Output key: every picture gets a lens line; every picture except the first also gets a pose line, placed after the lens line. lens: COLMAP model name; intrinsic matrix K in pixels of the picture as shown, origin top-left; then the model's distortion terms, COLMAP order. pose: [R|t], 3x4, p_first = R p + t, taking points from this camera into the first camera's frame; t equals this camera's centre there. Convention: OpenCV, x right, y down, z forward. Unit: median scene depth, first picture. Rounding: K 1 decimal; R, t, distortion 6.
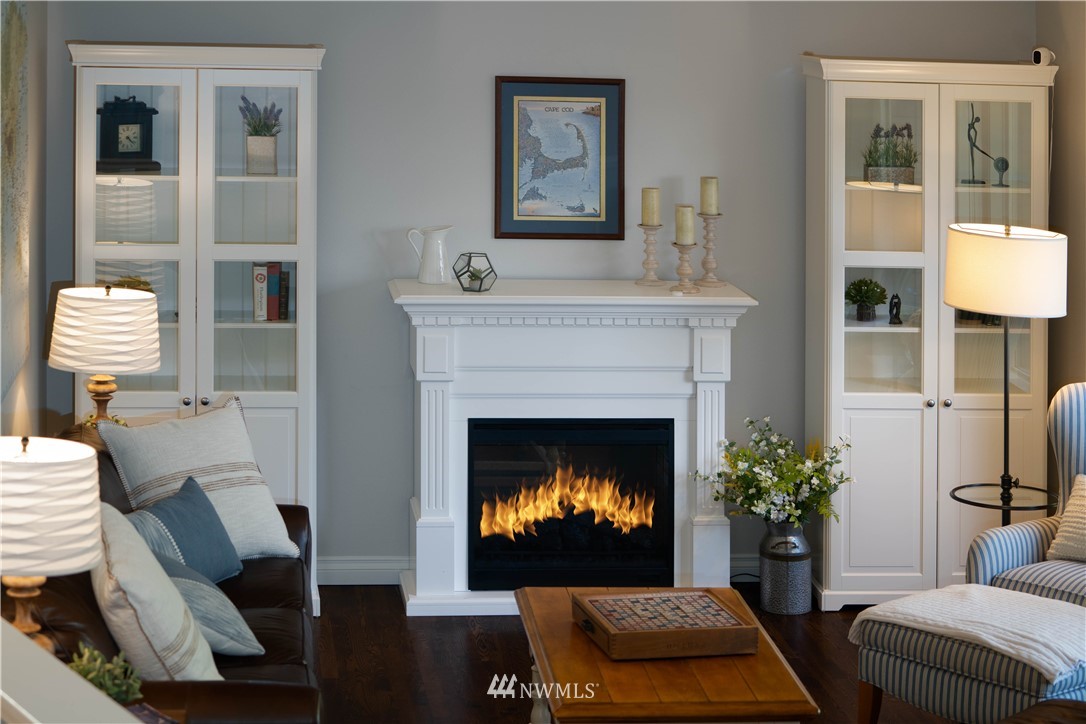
lens RADIAL K [[2411.5, 0, 543.0], [0, 2411.5, 362.0], [0, 0, 1]] dist [0.329291, -0.266573]
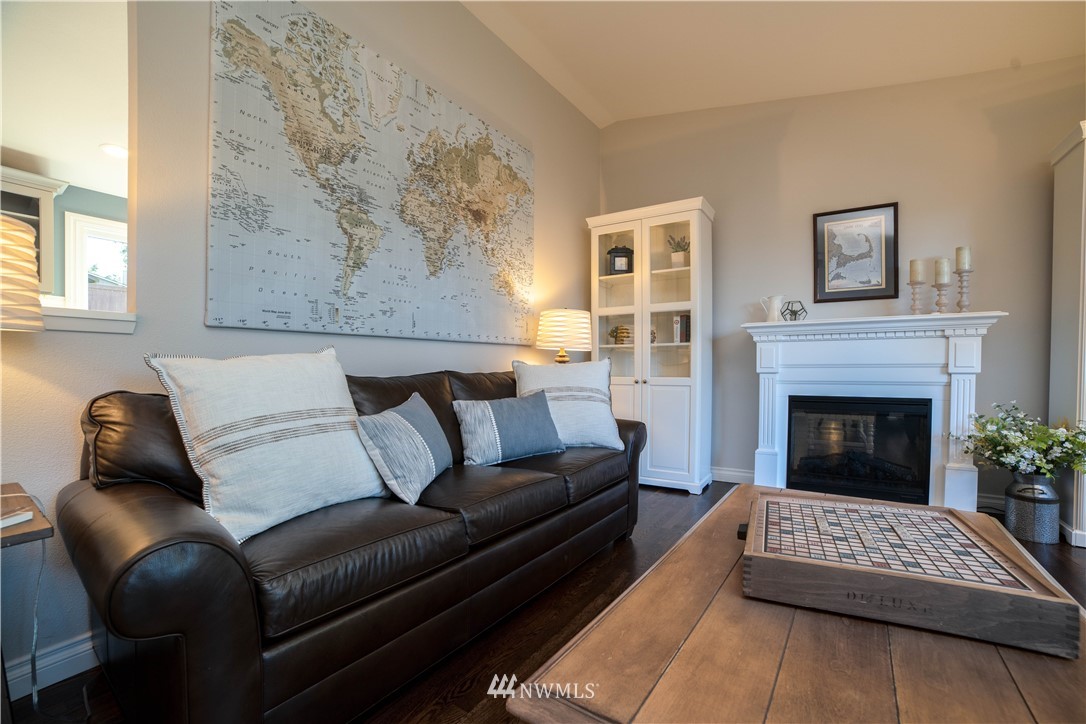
lens RADIAL K [[448.9, 0, 539.7], [0, 448.9, 397.4], [0, 0, 1]] dist [-0.085224, 0.023198]
pose [[0.750038, 0.024181, -0.660952, 0.045899], [-0.084869, 0.994589, -0.059921, 0.061161], [0.655927, 0.101037, 0.748032, 0.643600]]
